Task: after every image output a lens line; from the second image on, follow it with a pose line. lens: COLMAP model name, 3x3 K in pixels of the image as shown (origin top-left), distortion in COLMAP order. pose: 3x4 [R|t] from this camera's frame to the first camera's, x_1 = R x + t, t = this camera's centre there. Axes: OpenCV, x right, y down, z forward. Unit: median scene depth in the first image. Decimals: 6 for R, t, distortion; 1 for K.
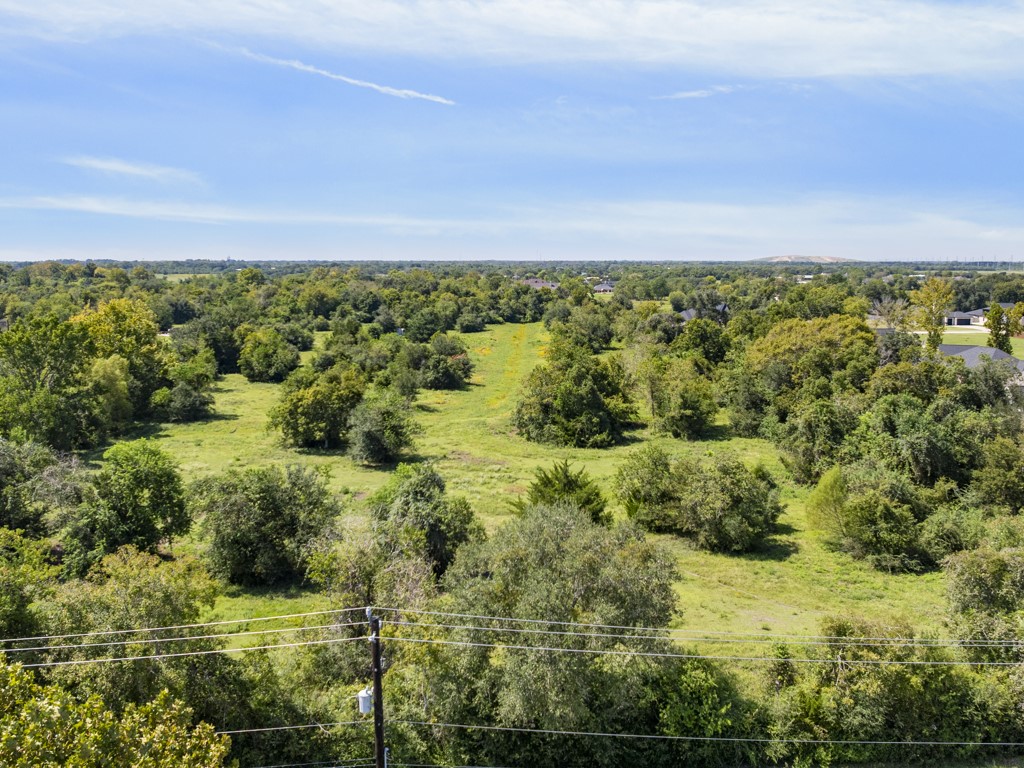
lens RADIAL K [[954.0, 0, 512.4], [0, 954.0, 377.1], [0, 0, 1]] dist [-0.016253, -0.016052]
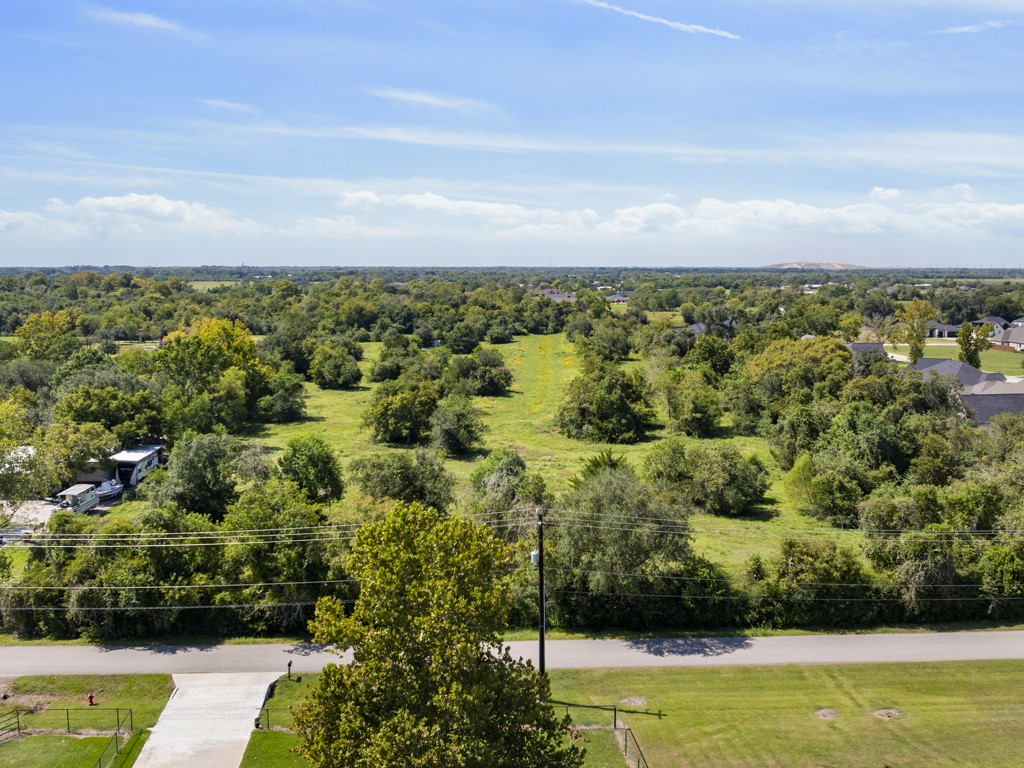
lens RADIAL K [[954.0, 0, 512.4], [0, 954.0, 377.1], [0, 0, 1]] dist [-0.016253, -0.016052]
pose [[0.999945, 0.002341, -0.010213, -0.044889], [-0.002400, 0.999981, -0.005731, -0.005173], [0.010199, 0.005755, 0.999931, -0.241273]]
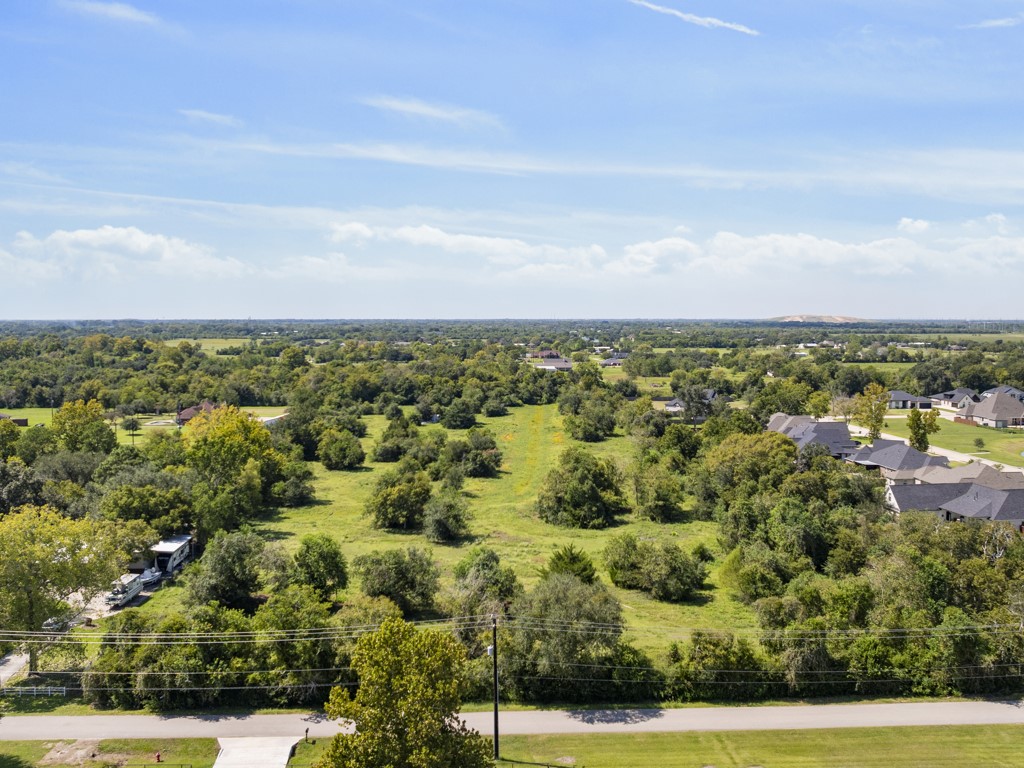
lens RADIAL K [[954.0, 0, 512.4], [0, 954.0, 377.1], [0, 0, 1]] dist [-0.016253, -0.016052]
pose [[0.999890, 0.001159, -0.014800, -0.013544], [-0.002033, 0.998245, -0.059180, -0.065242], [0.014705, 0.059203, 0.998138, -0.418849]]
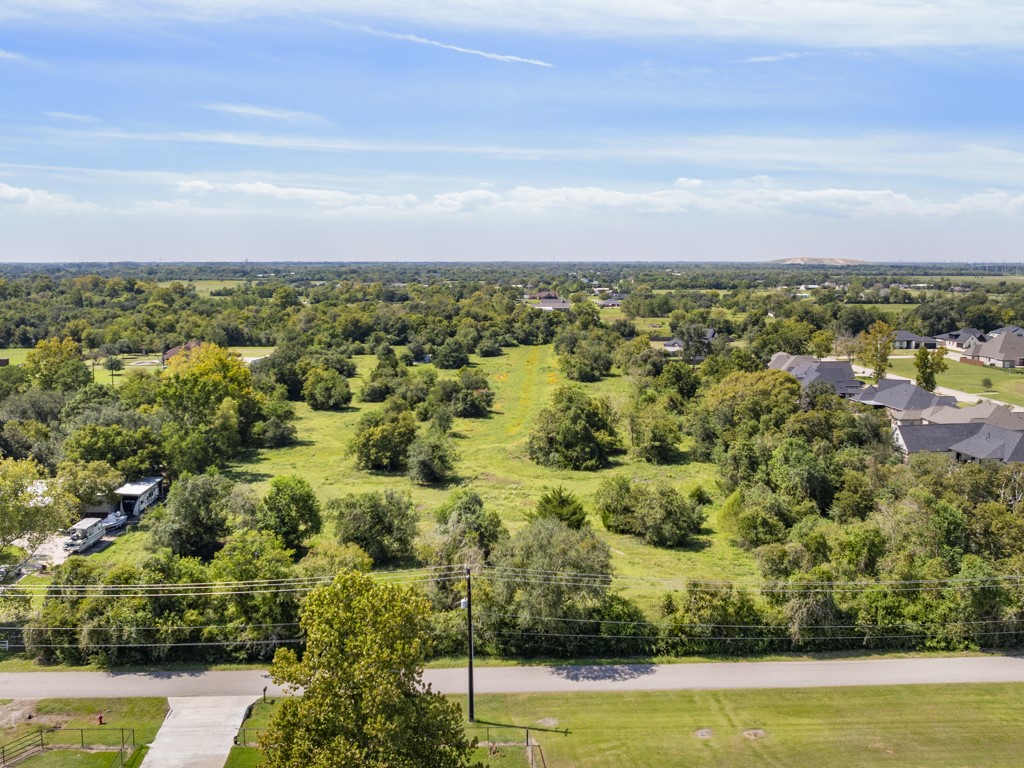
lens RADIAL K [[954.0, 0, 512.4], [0, 954.0, 377.1], [0, 0, 1]] dist [-0.016253, -0.016052]
pose [[0.999897, 0.002089, -0.014232, 0.000071], [-0.002084, 0.999998, 0.000381, -0.057305], [0.014232, -0.000351, 0.999899, -0.345544]]
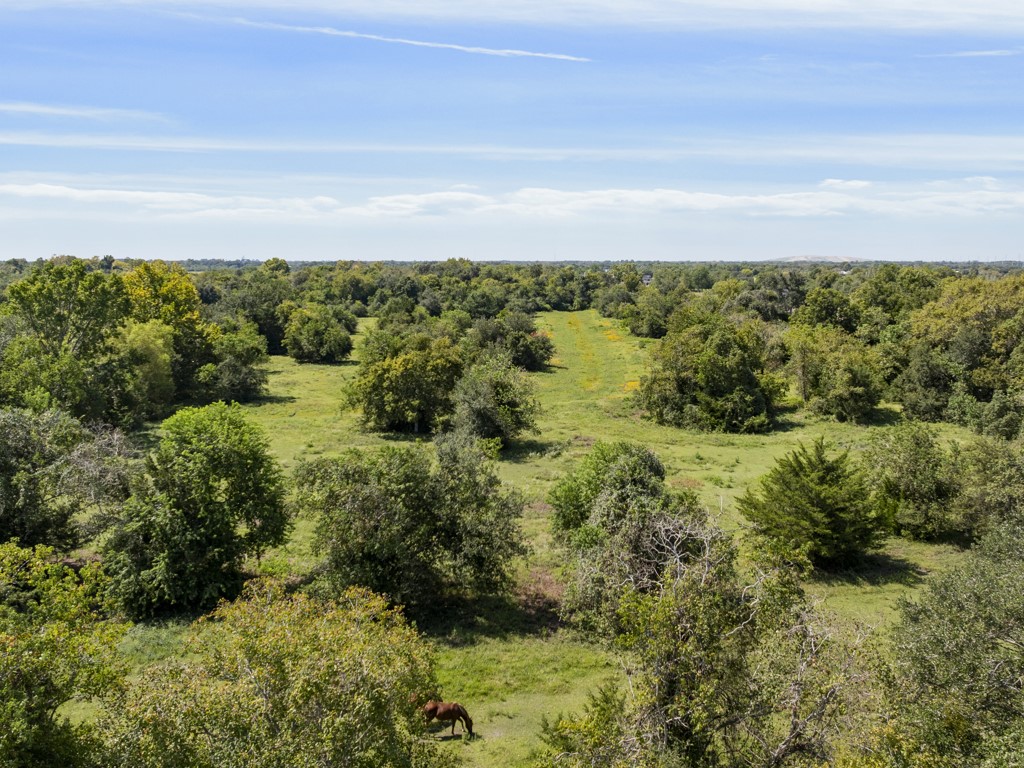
lens RADIAL K [[954.0, 0, 512.4], [0, 954.0, 377.1], [0, 0, 1]] dist [-0.016253, -0.016052]
pose [[0.999920, 0.001082, -0.012625, -0.100780], [-0.001098, 0.999999, -0.001274, 0.027678], [0.012624, 0.001288, 0.999919, 0.191373]]
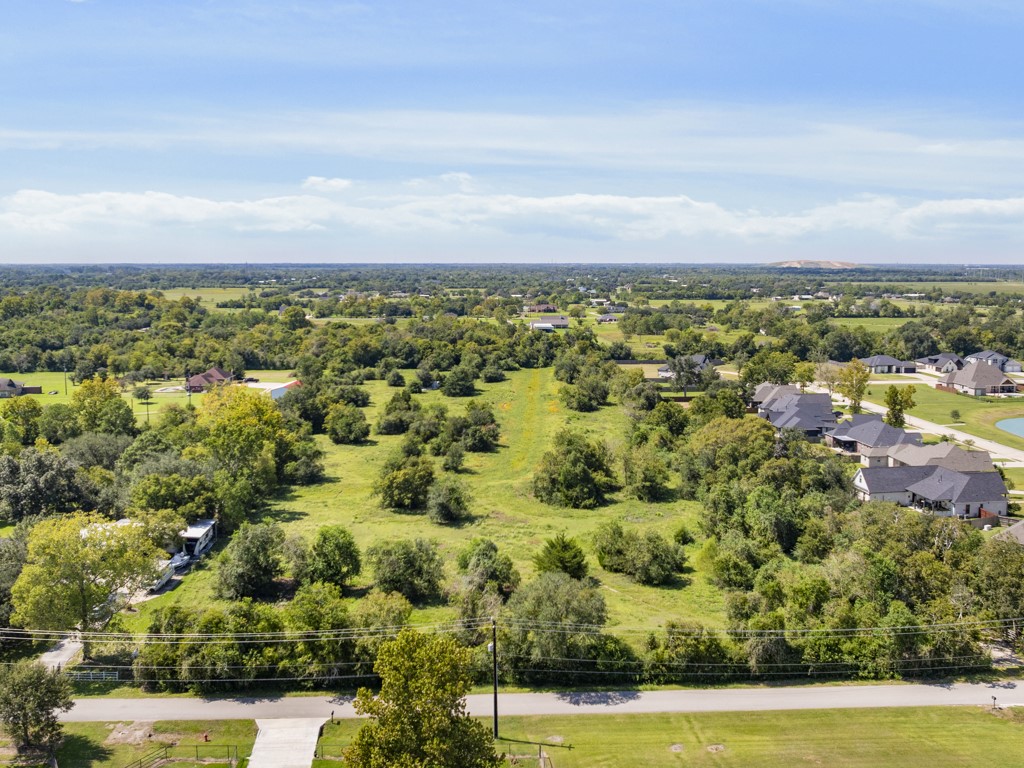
lens RADIAL K [[954.0, 0, 512.4], [0, 954.0, 377.1], [0, 0, 1]] dist [-0.016253, -0.016052]
pose [[0.999926, 0.002328, -0.011926, -0.012079], [-0.002332, 0.999997, -0.000353, -0.132461], [0.011925, 0.000380, 0.999929, -0.516281]]
